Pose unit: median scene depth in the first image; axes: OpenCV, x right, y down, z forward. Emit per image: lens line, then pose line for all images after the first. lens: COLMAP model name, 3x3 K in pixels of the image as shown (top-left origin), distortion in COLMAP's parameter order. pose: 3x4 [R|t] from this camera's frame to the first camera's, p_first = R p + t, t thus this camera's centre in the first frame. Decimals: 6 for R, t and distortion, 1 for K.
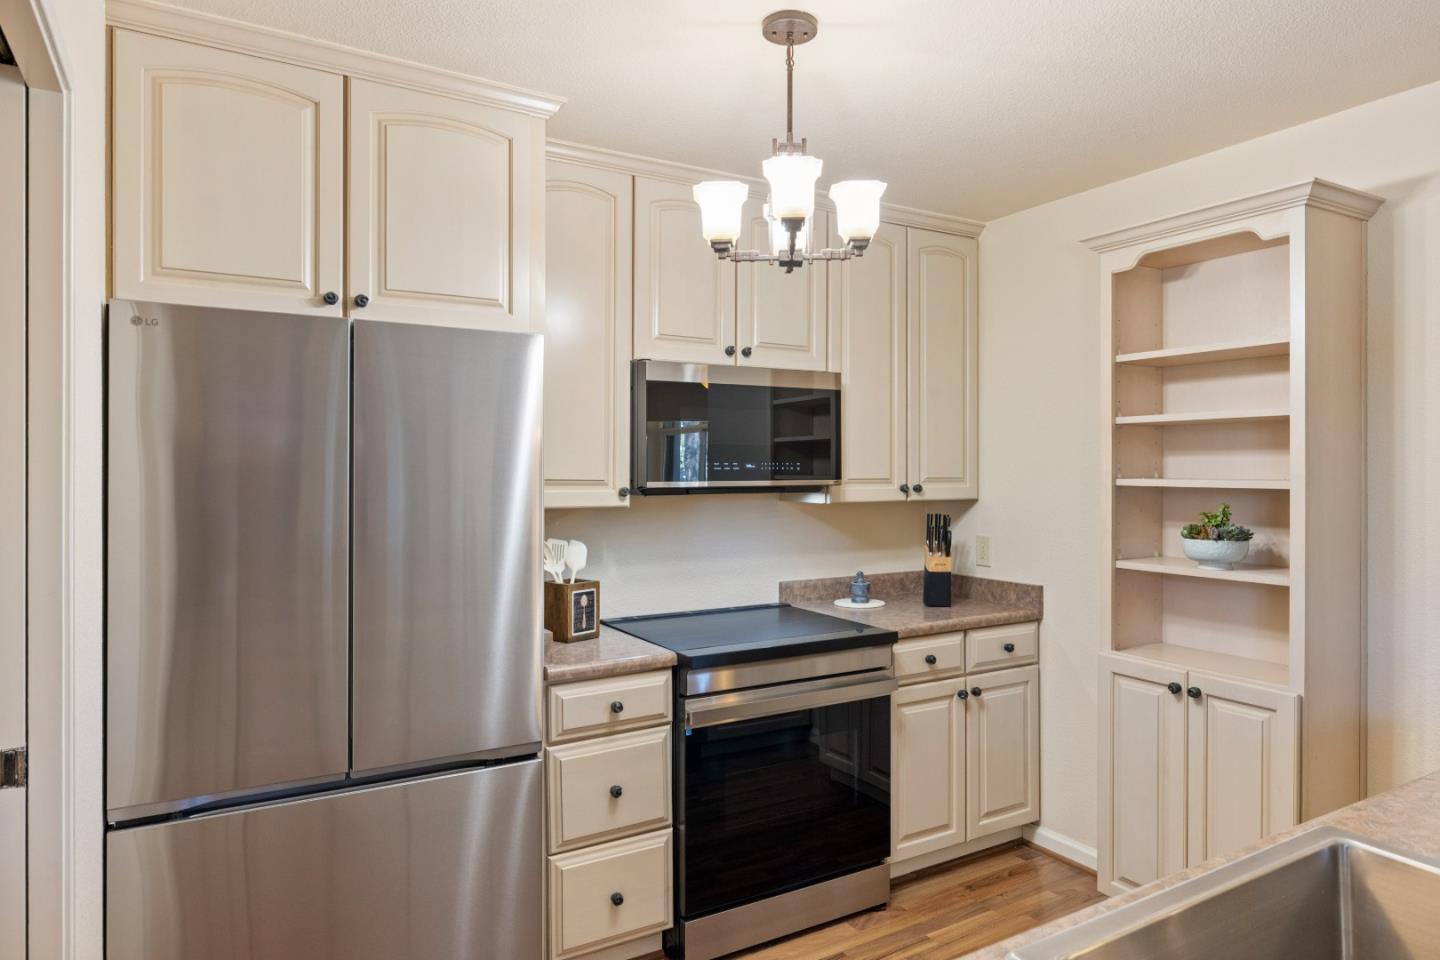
lens RADIAL K [[861.2, 0, 723.5], [0, 861.2, 469.1], [0, 0, 1]] dist [-0.003731, 0.001387]
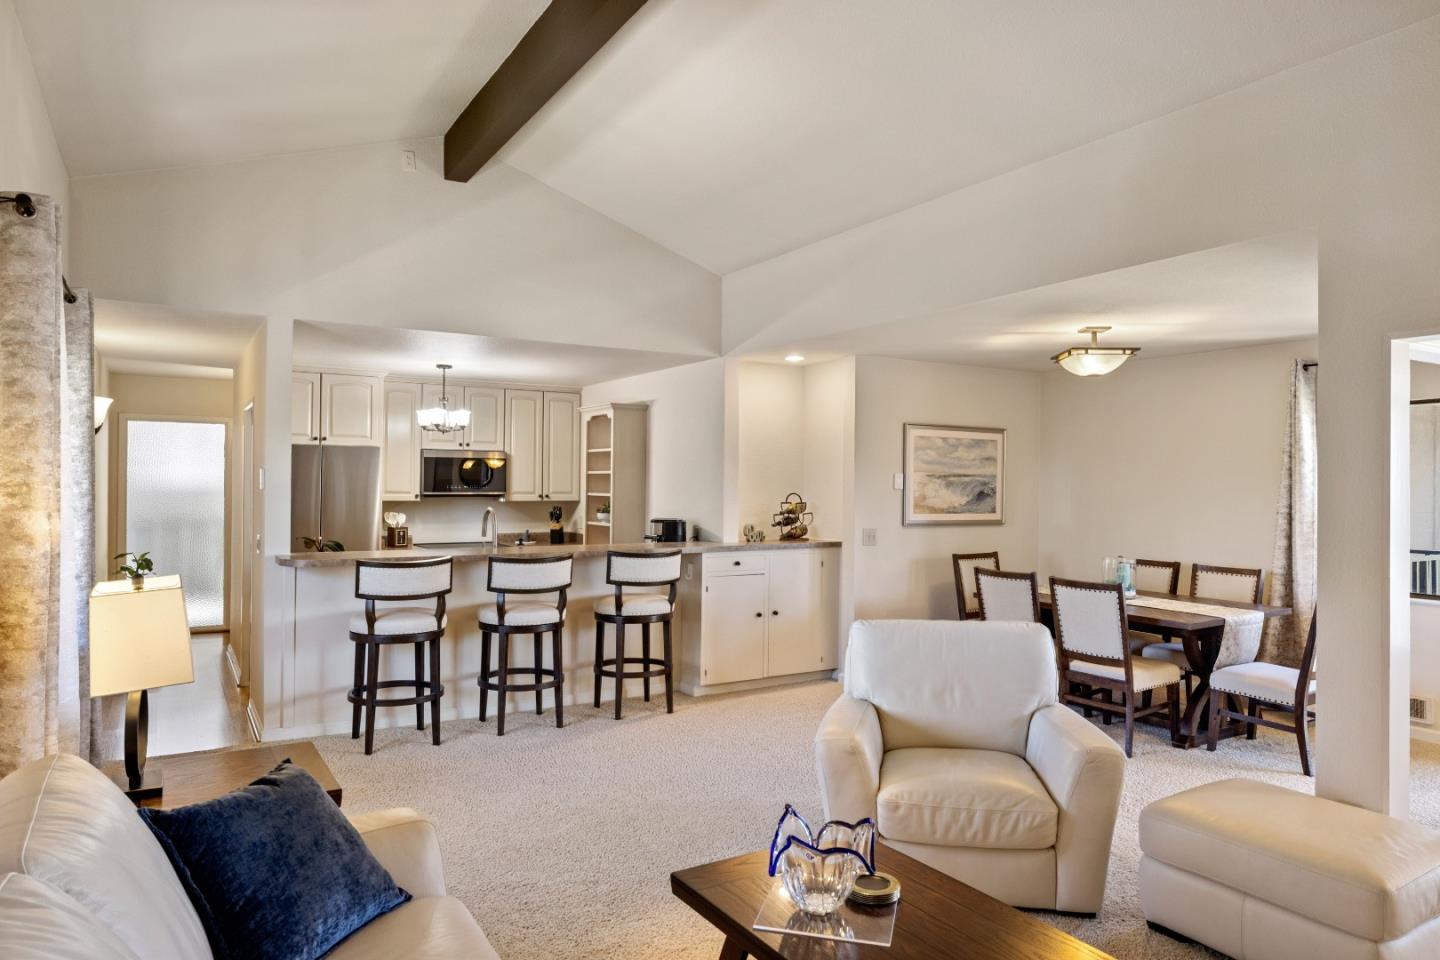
lens RADIAL K [[909.6, 0, 713.3], [0, 909.6, 483.9], [0, 0, 1]] dist [-0.006041, -0.000809]
pose [[0.999906, 0.009090, 0.010309, 0.819689], [-0.009098, 0.999958, 0.000760, -0.023687], [-0.010302, -0.000854, 0.999947, -1.979549]]
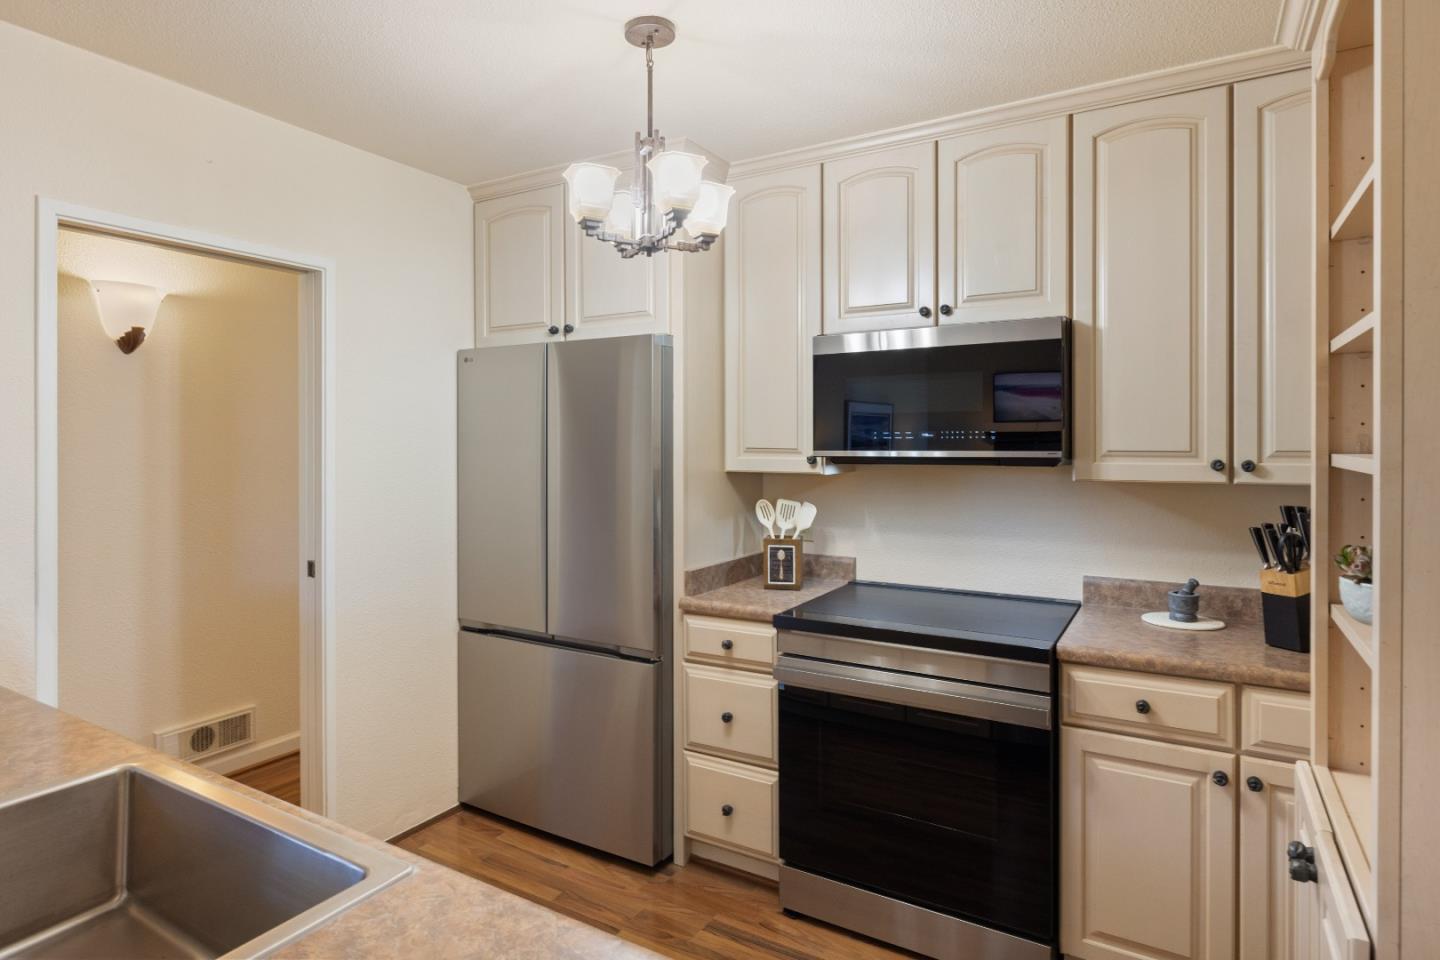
lens RADIAL K [[798.0, 0, 716.0], [0, 798.0, 443.9], [0, 0, 1]] dist [-0.005476, 0.001890]
pose [[0.480489, 0.003337, -0.876995, 0.689143], [0.002121, 0.999985, 0.004967, 0.001182], [0.876998, -0.004246, 0.480474, 0.403837]]
